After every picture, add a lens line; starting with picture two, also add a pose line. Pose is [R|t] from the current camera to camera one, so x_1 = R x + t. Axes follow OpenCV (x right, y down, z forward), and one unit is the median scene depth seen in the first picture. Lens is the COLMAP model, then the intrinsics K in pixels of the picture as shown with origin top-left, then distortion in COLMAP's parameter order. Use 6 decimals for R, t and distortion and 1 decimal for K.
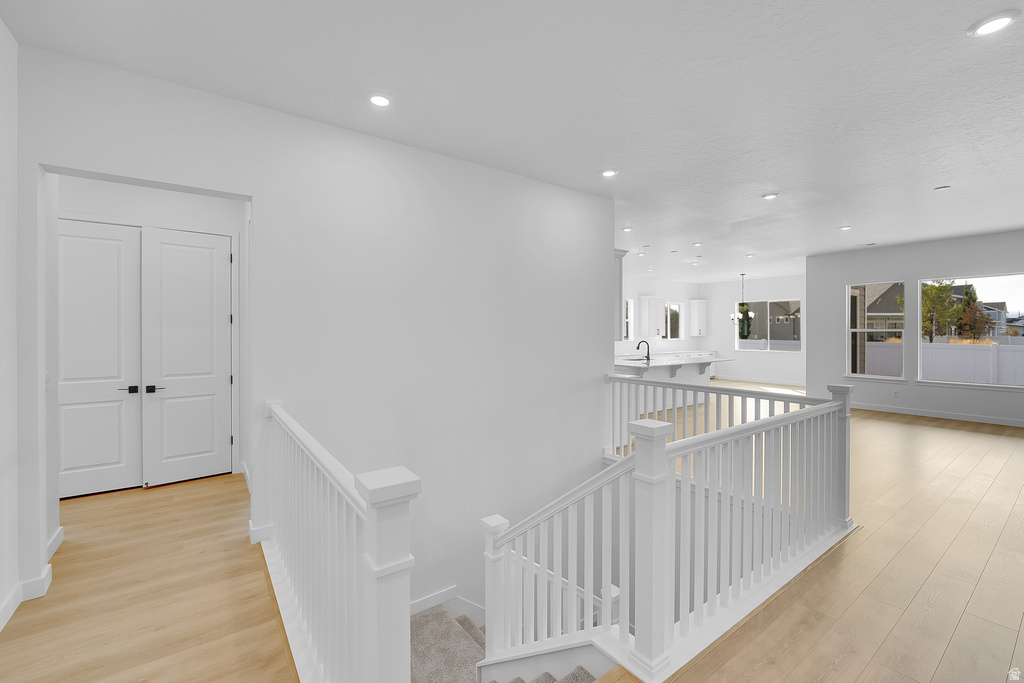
lens RADIAL K [[437.3, 0, 519.3], [0, 437.3, 335.2], [0, 0, 1]] dist [-0.001371, -0.000413]
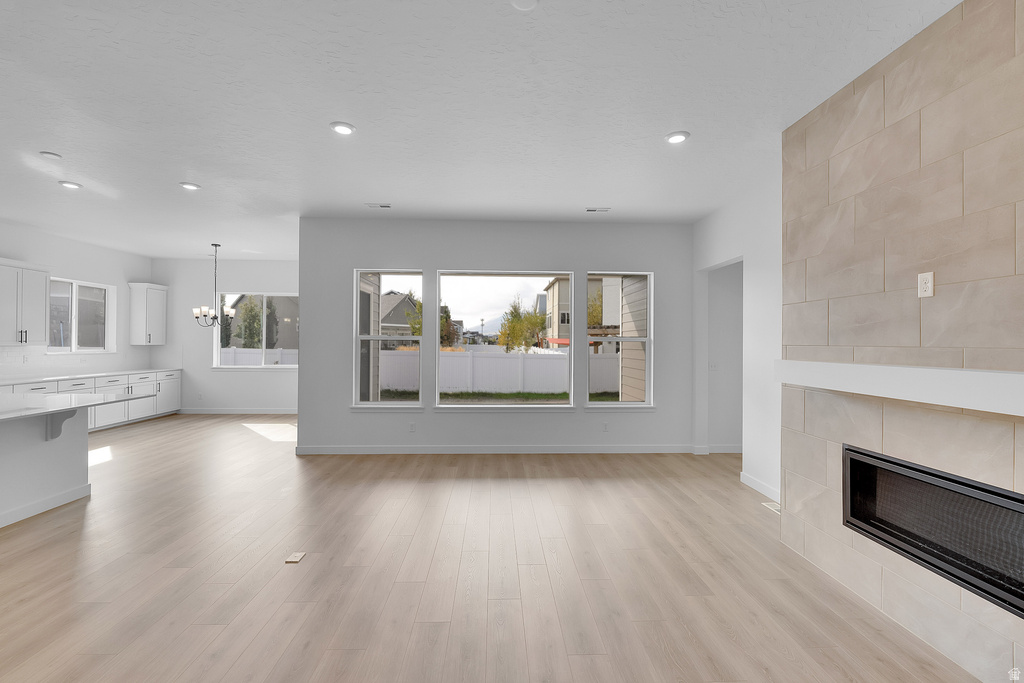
lens RADIAL K [[437.3, 0, 511.1], [0, 437.3, 338.9], [0, 0, 1]] dist [-0.001371, -0.000413]
pose [[0.575633, 0.010637, 0.817639, 0.216827], [-0.002536, 0.999934, -0.011224, -0.000862], [-0.817704, 0.004387, 0.575622, 0.266434]]
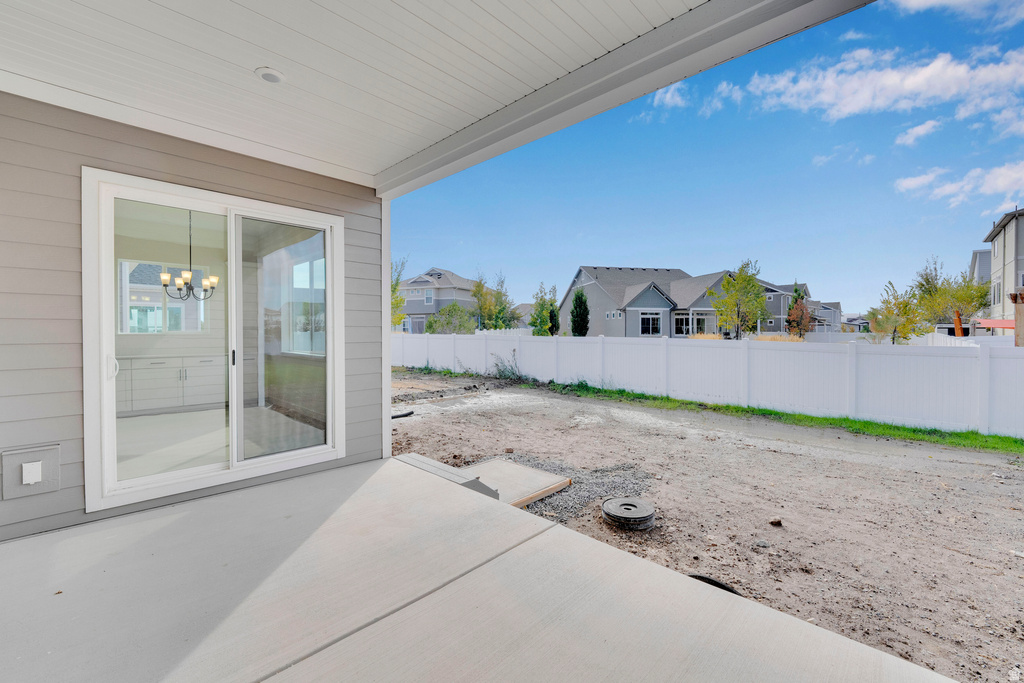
lens RADIAL K [[418.0, 0, 505.1], [0, 418.0, 335.8], [0, 0, 1]] dist [-0.009992, -0.000786]
pose [[0.990057, -0.001452, 0.140657, 0.690934], [0.000559, 0.999979, 0.006388, 0.010575], [-0.140663, -0.006246, 0.990038, 0.432378]]
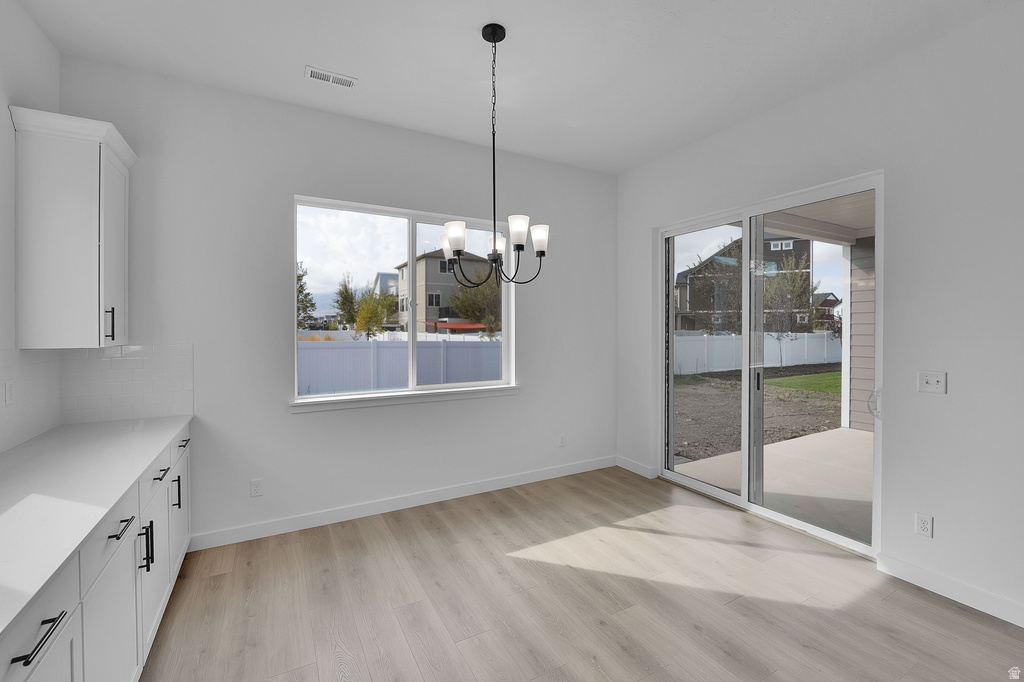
lens RADIAL K [[437.3, 0, 510.6], [0, 437.3, 327.5], [0, 0, 1]] dist [-0.001371, -0.000413]
pose [[0.150195, -0.000482, 0.988656, 0.277187], [0.005523, 0.999985, -0.000352, -0.004376], [-0.988641, 0.005513, 0.150195, 0.836867]]
